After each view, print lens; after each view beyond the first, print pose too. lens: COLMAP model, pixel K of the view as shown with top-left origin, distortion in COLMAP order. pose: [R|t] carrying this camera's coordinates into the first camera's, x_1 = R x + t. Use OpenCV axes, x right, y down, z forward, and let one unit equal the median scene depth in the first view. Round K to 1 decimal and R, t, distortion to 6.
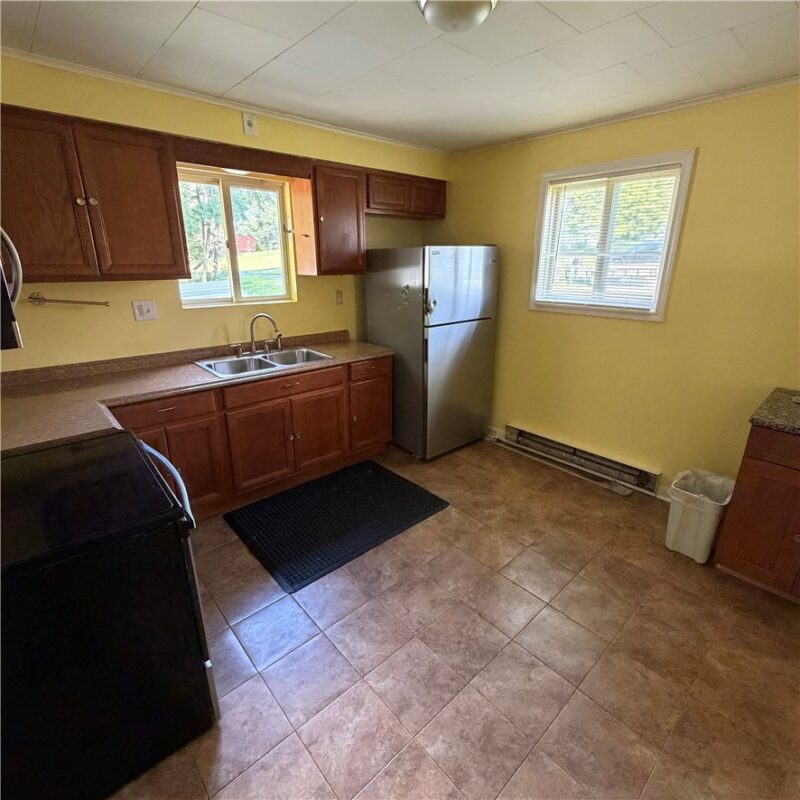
lens RADIAL K [[427.1, 0, 401.3], [0, 427.1, 396.9], [0, 0, 1]] dist [0.003997, 0.000964]
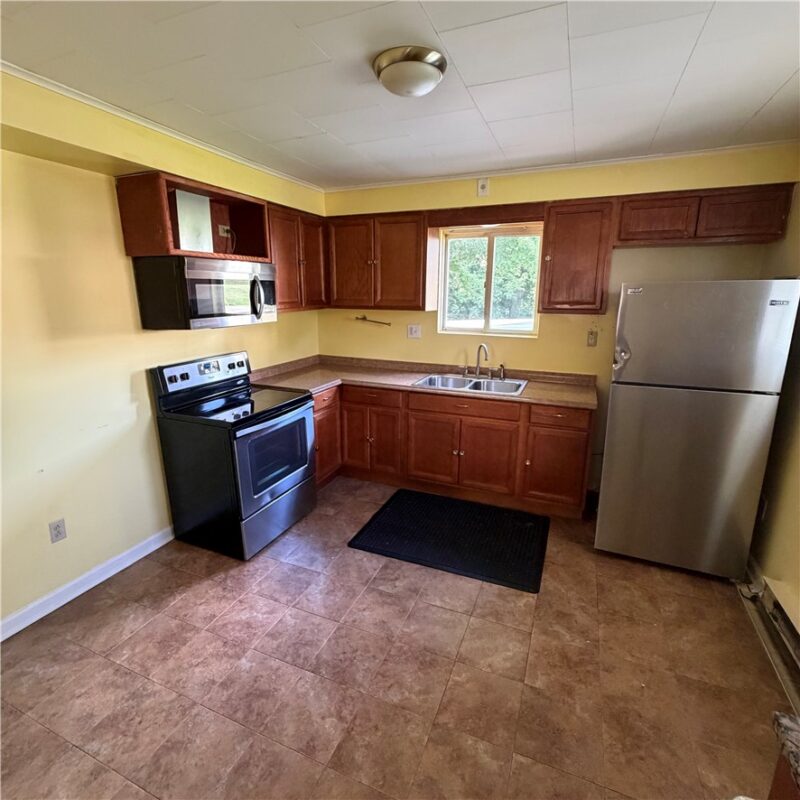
lens RADIAL K [[427.1, 0, 398.5], [0, 427.1, 396.8], [0, 0, 1]] dist [0.003997, 0.000964]
pose [[0.421291, 0.211977, -0.881805, 0.706046], [-0.285765, 0.953800, 0.092757, -0.115687], [0.860728, 0.212911, 0.462403, 0.354491]]
